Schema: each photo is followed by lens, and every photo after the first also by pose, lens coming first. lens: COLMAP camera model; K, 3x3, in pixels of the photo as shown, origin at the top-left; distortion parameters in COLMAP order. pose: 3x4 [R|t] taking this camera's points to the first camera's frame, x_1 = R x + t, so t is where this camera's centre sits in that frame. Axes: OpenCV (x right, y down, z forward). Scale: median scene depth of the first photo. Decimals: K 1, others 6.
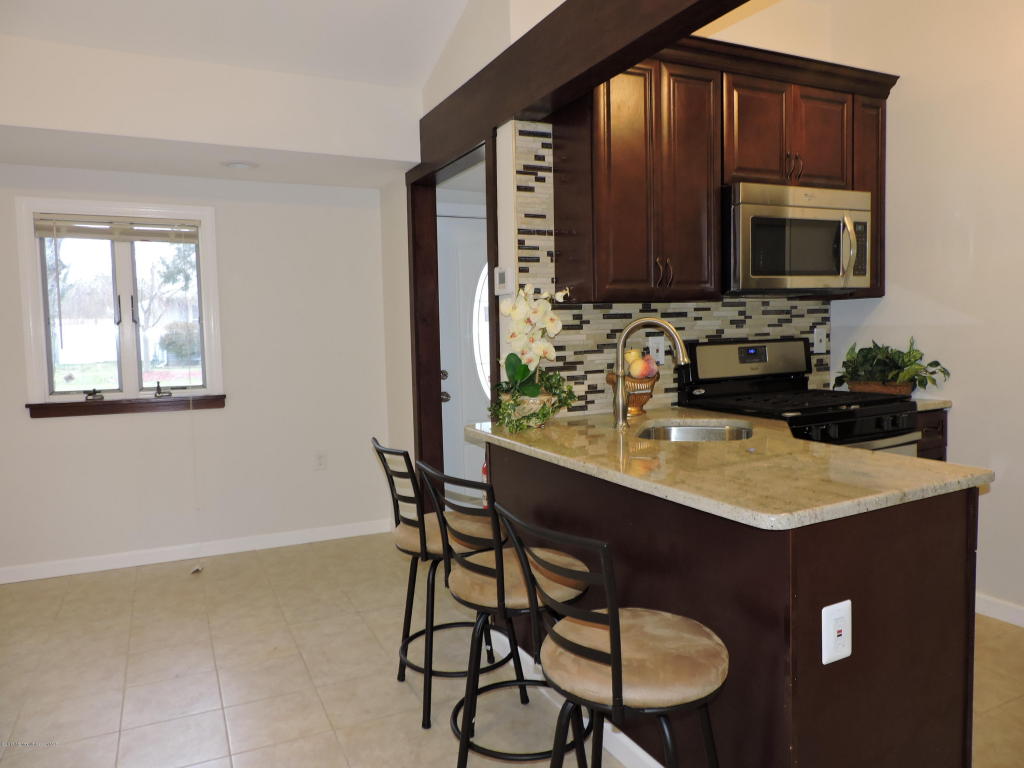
lens RADIAL K [[728.0, 0, 515.1], [0, 728.0, 398.4], [0, 0, 1]] dist [-0.009137, -0.000899]
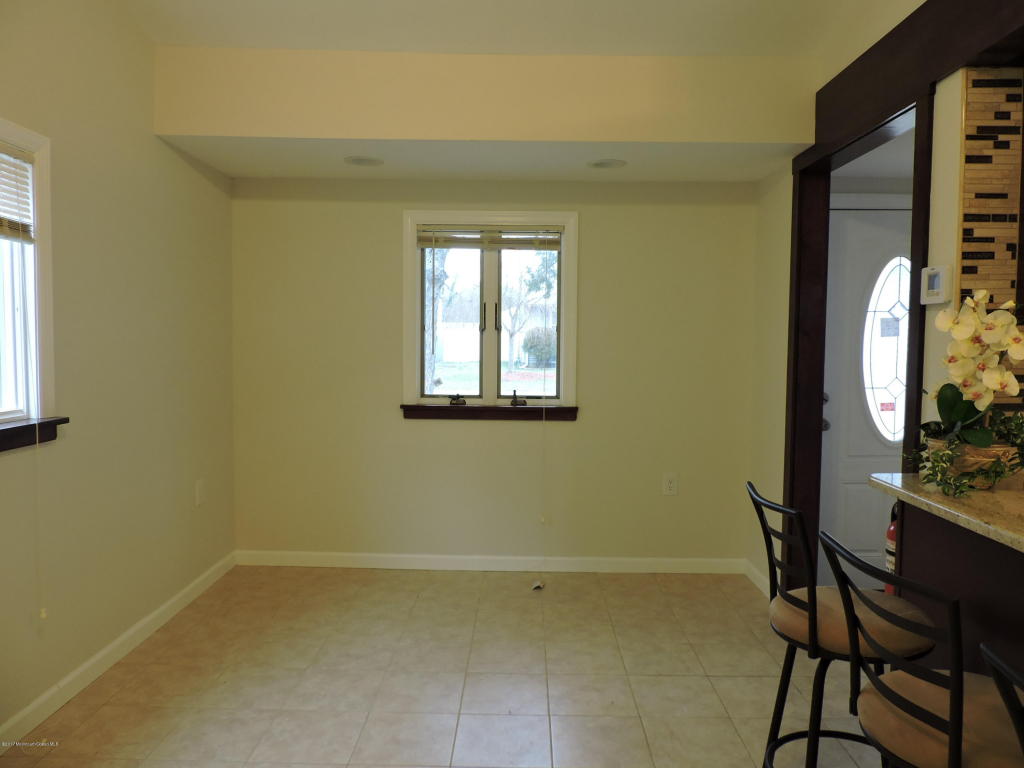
lens RADIAL K [[728.0, 0, 521.7], [0, 728.0, 383.5], [0, 0, 1]] dist [-0.009137, -0.000899]
pose [[0.897379, 0.049702, -0.438453, -0.058686], [-0.063016, 0.997887, -0.015855, -0.020446], [0.436738, 0.041858, 0.898614, 0.137025]]
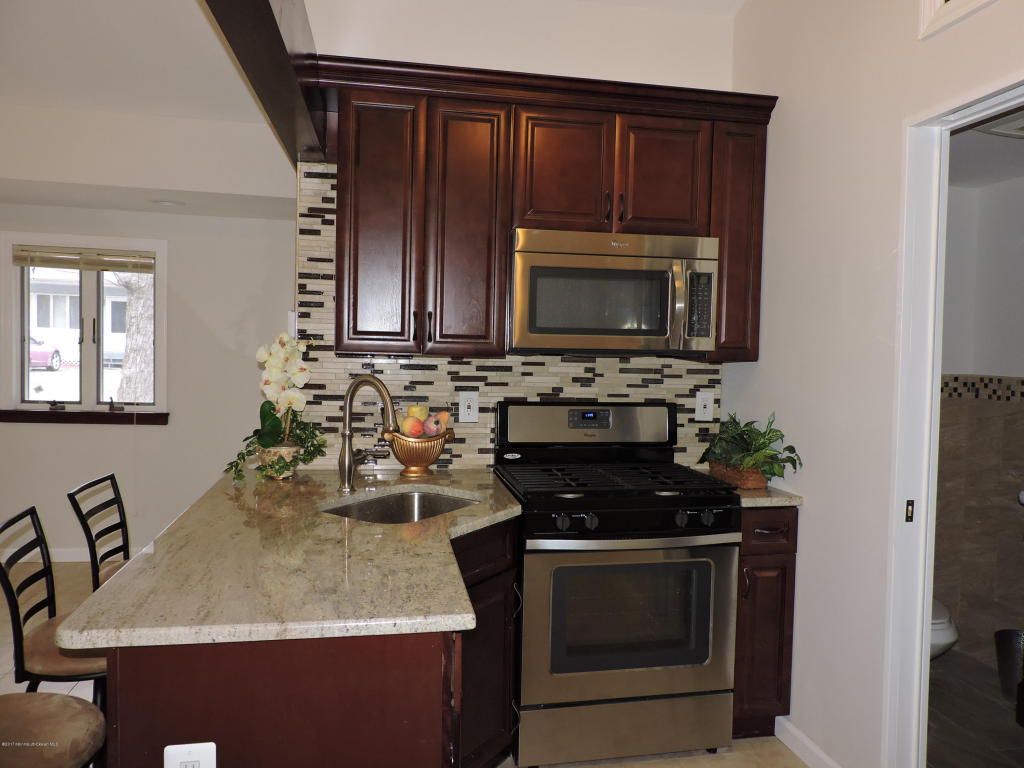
lens RADIAL K [[728.0, 0, 515.3], [0, 728.0, 391.9], [0, 0, 1]] dist [-0.009137, -0.000899]
pose [[0.957967, 0.069566, -0.278317, 0.490806], [-0.079100, 0.996598, -0.023159, -0.066084], [0.275759, 0.044200, 0.960210, 0.136785]]
